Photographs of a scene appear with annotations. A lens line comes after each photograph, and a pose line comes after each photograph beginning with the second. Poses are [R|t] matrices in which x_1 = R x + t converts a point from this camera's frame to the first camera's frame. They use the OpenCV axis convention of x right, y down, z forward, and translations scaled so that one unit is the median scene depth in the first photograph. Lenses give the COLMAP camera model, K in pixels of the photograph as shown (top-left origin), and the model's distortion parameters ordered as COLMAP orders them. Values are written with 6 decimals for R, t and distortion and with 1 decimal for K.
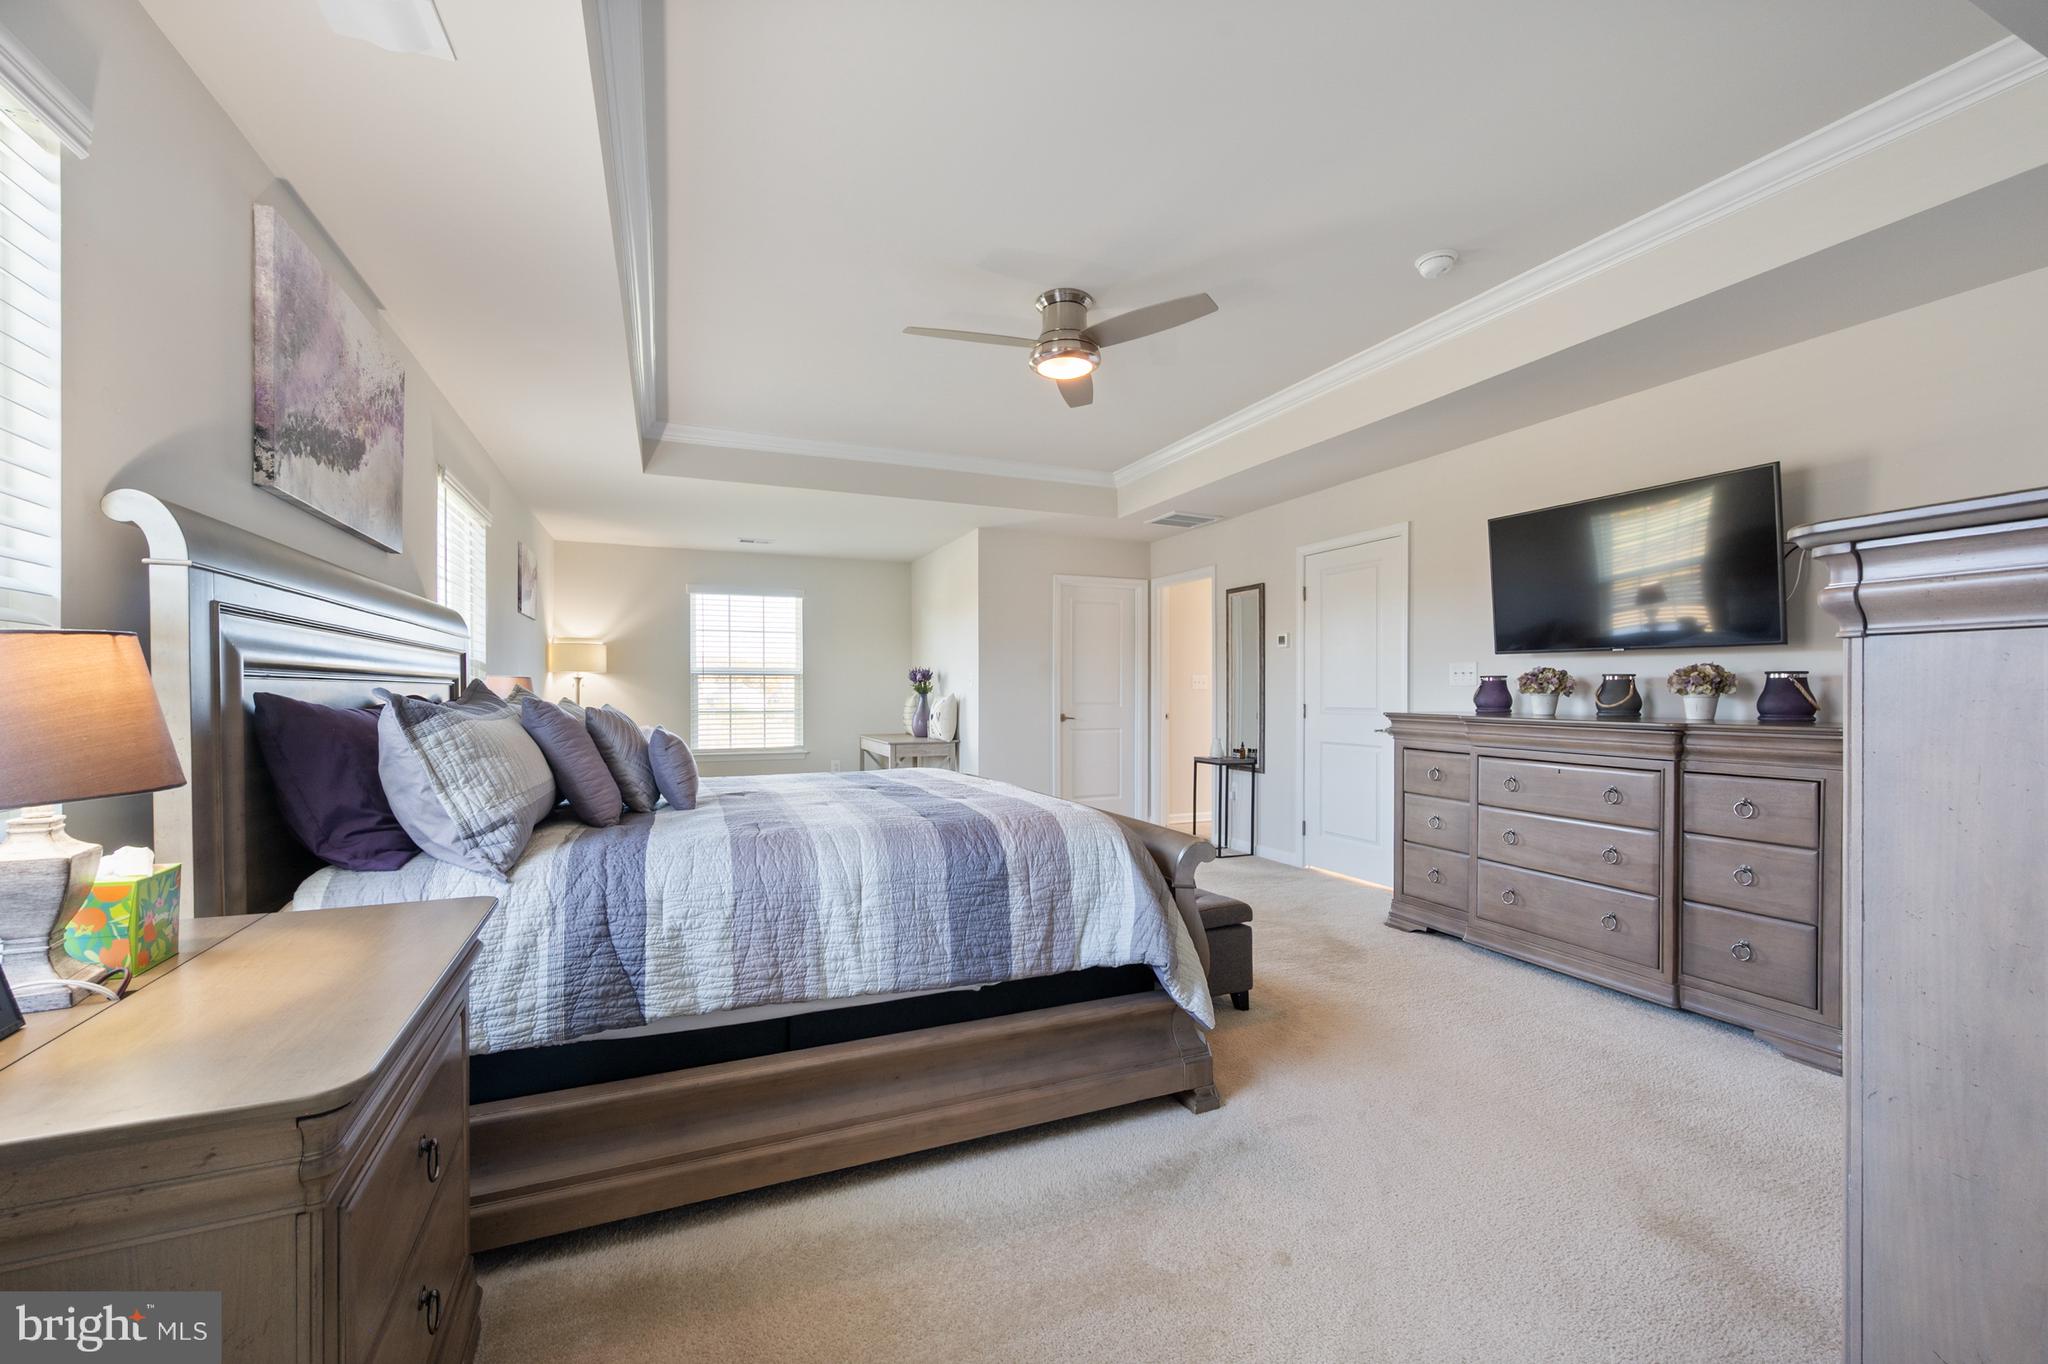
lens RADIAL K [[833.9, 0, 1022.3], [0, 833.9, 690.0], [0, 0, 1]] dist [0.003030, 0.000096]
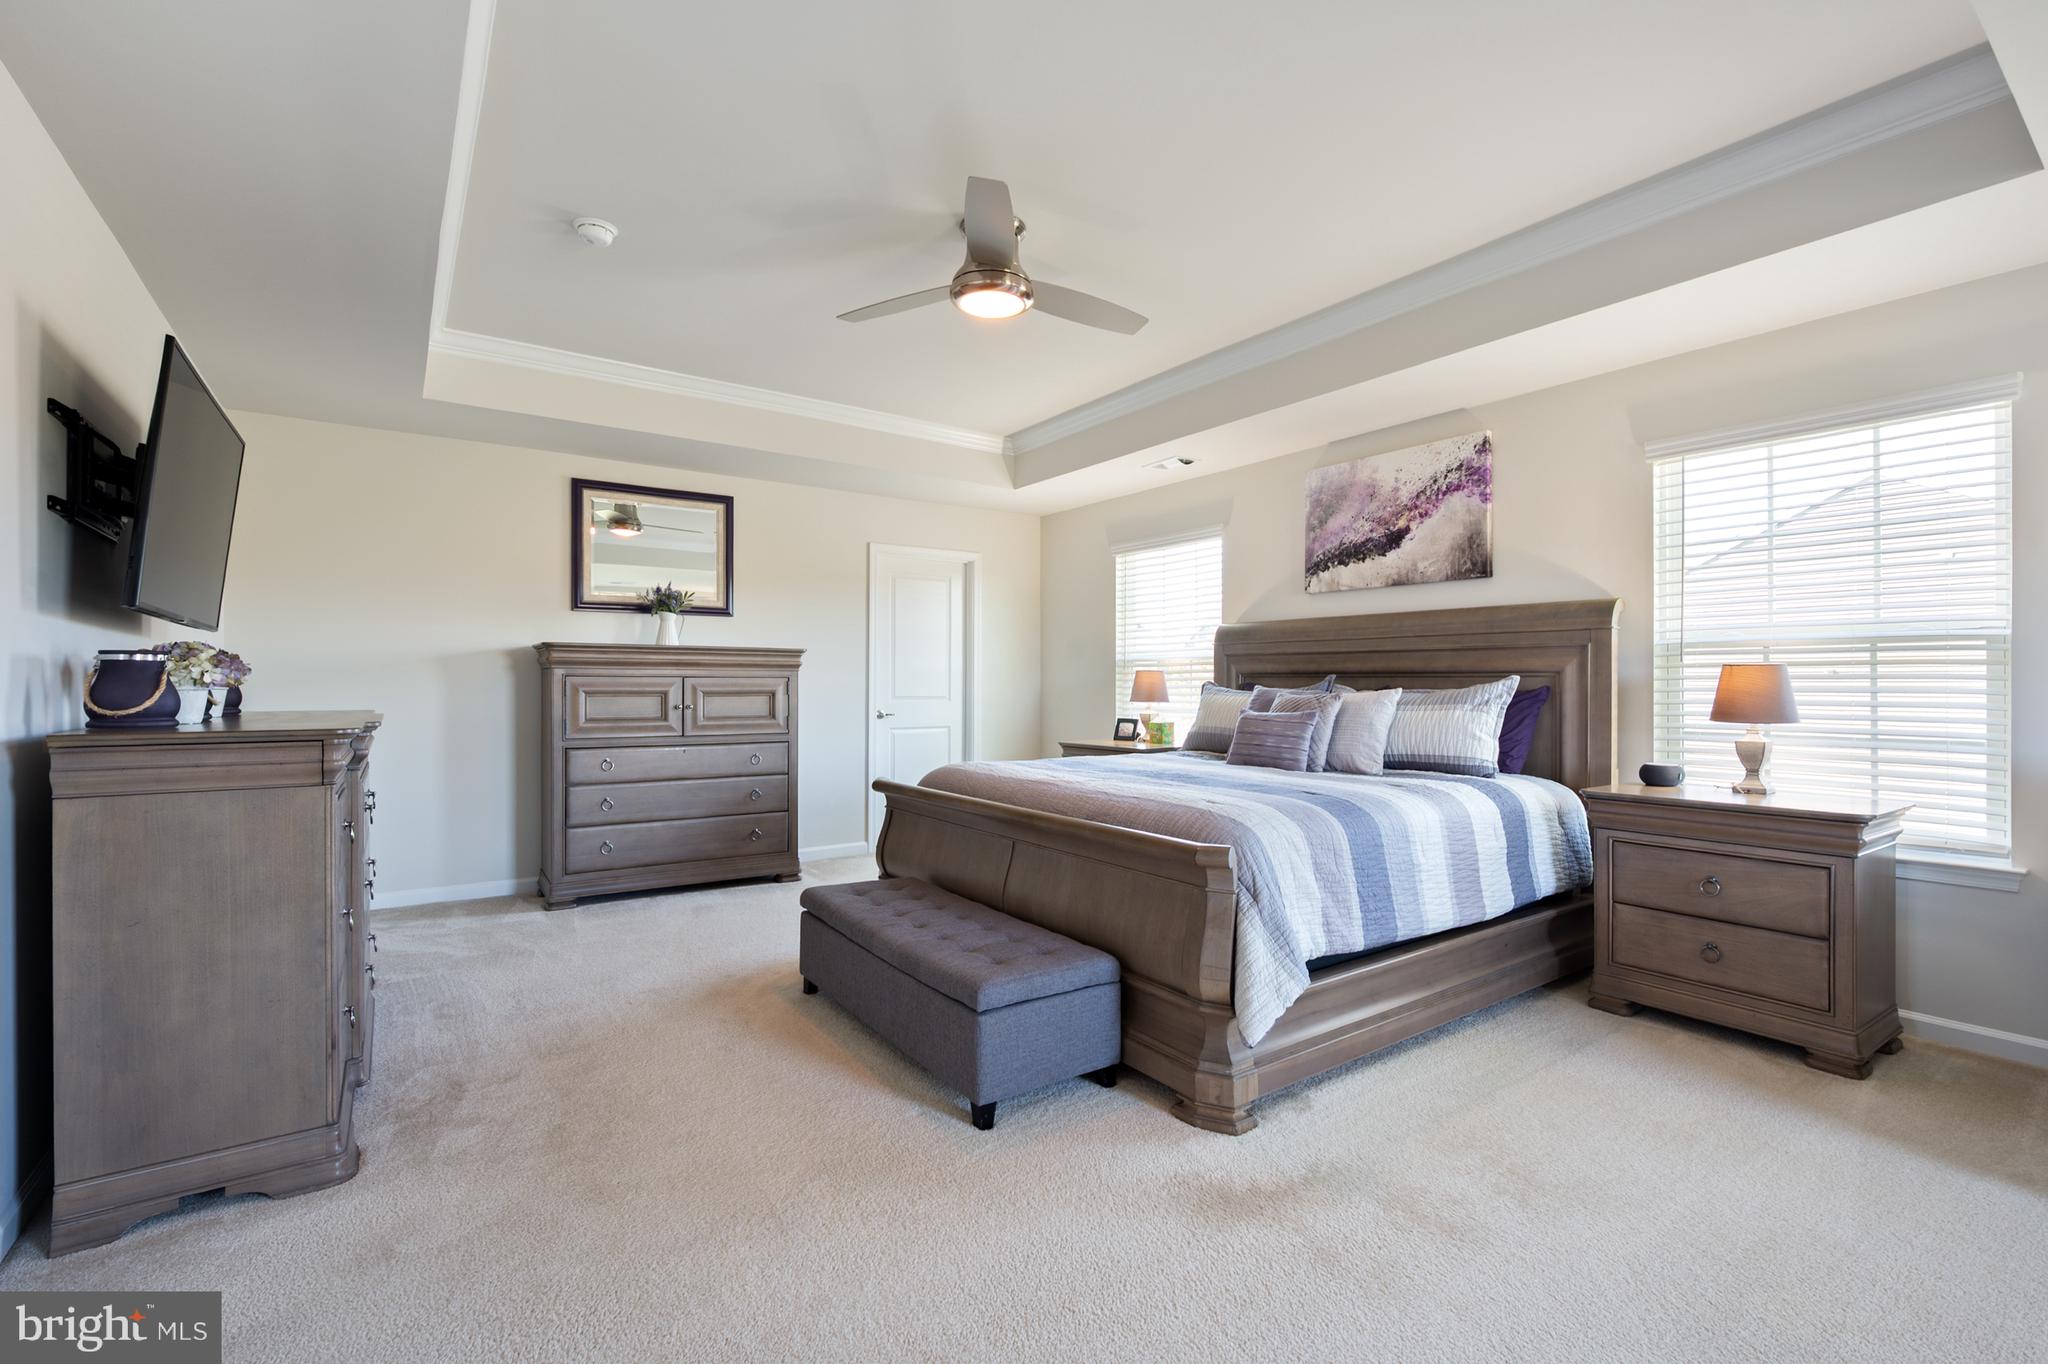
lens RADIAL K [[880.9, 0, 1013.9], [0, 880.9, 682.1], [0, 0, 1]] dist [0.003648, 0.000356]
pose [[-0.983511, -0.000960, -0.180845, 0.227066], [-0.001386, 0.999997, 0.002230, -0.002504], [0.180842, 0.002443, -0.983509, 2.228712]]
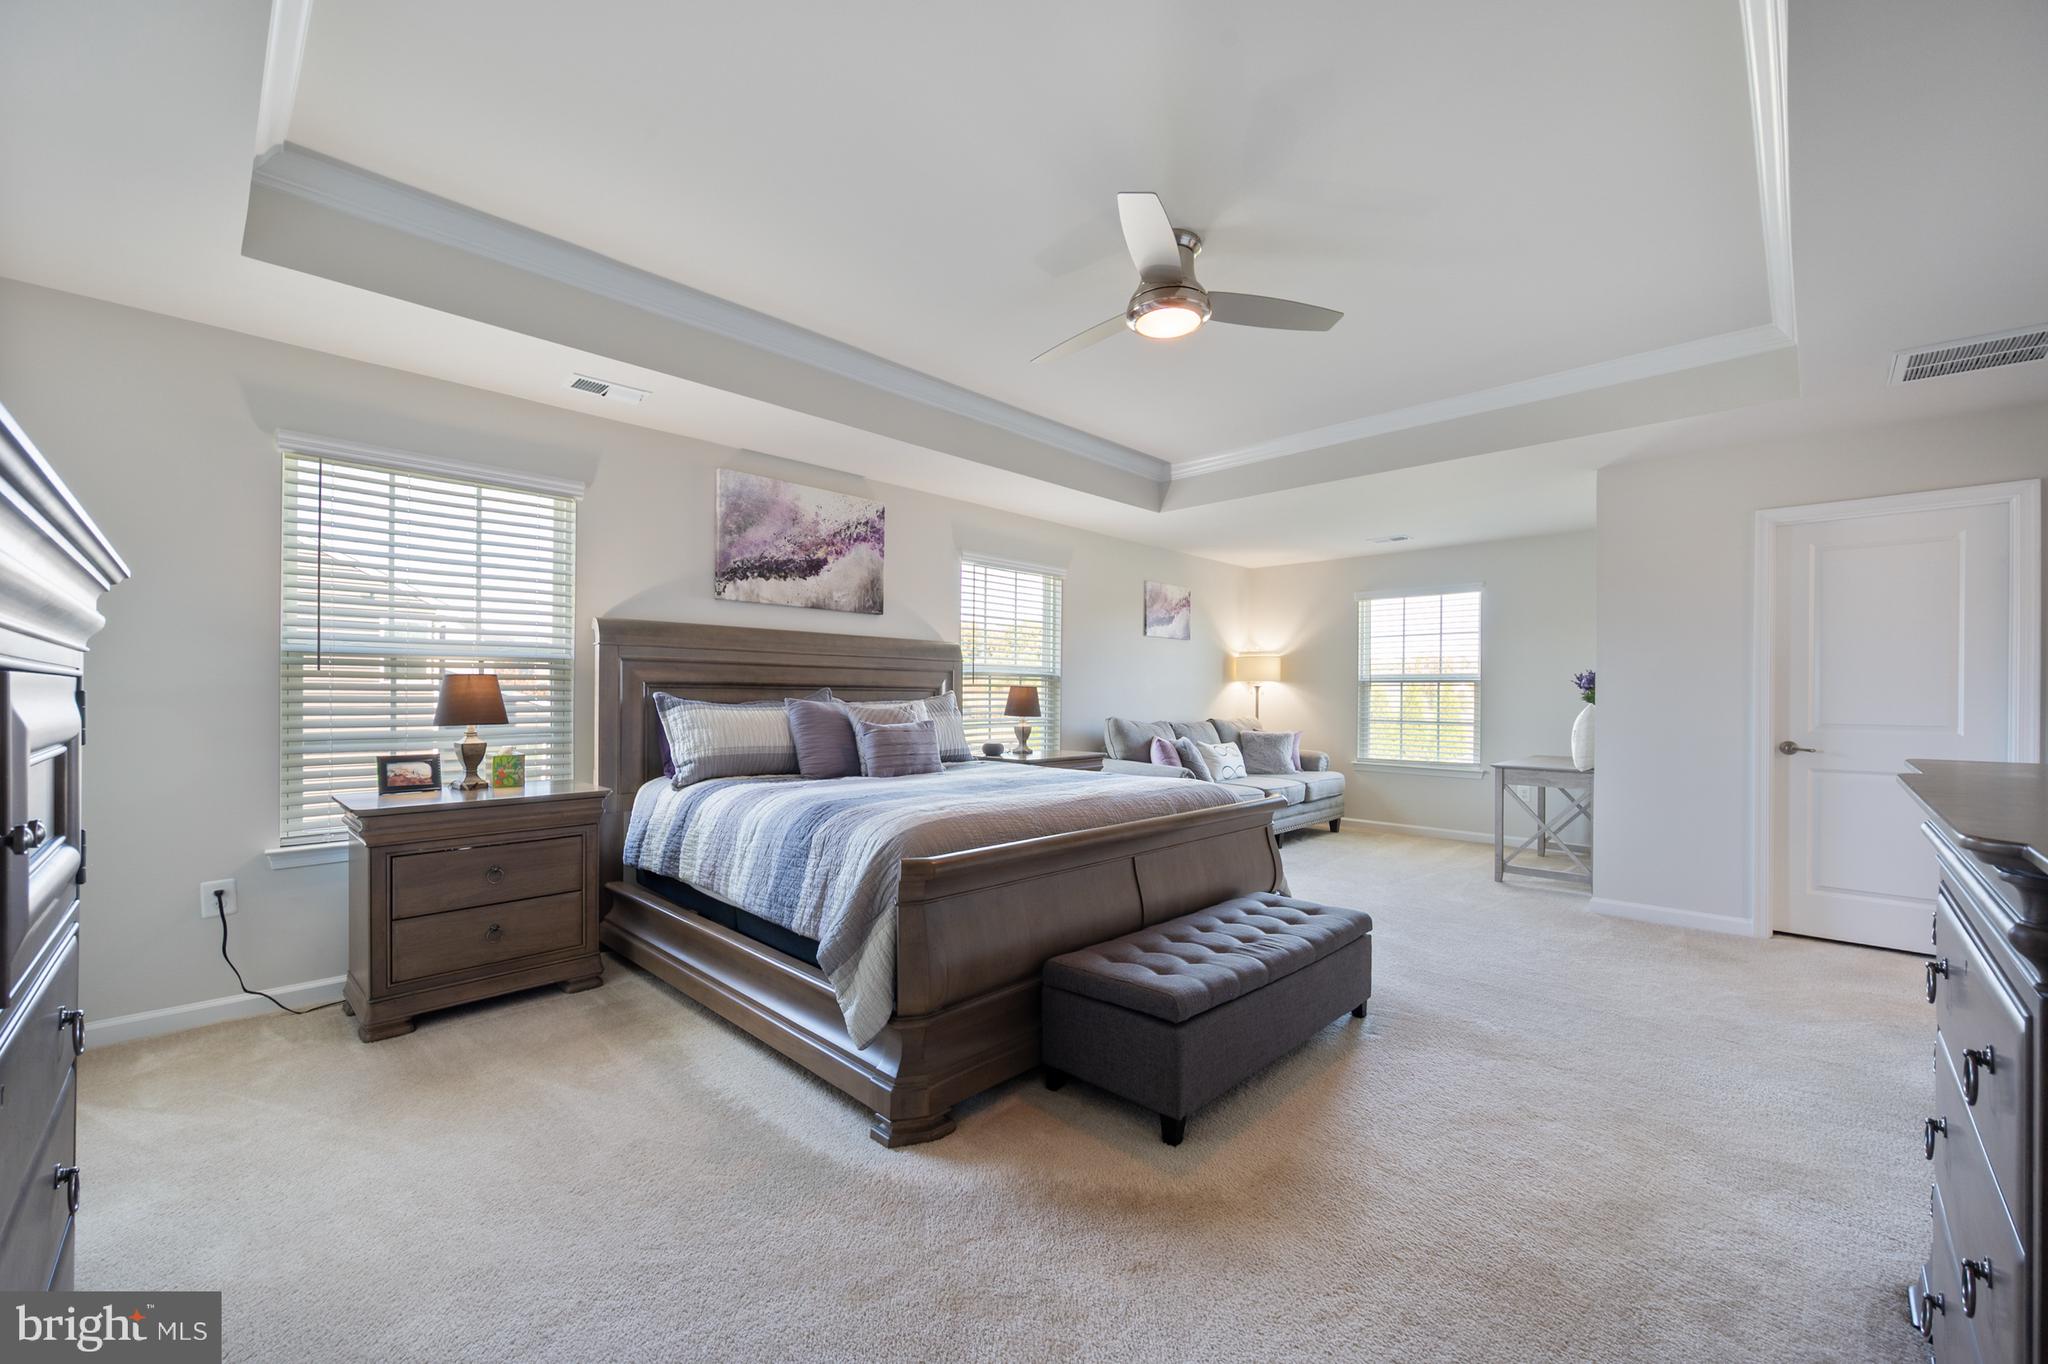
lens RADIAL K [[833.9, 0, 1020.3], [0, 833.9, 686.5], [0, 0, 1]] dist [0.003030, 0.000096]
pose [[0.371917, -0.006706, -0.928242, 0.939275], [-0.006809, 0.999927, -0.009951, -0.002033], [0.928241, 0.010021, 0.371845, 0.636166]]
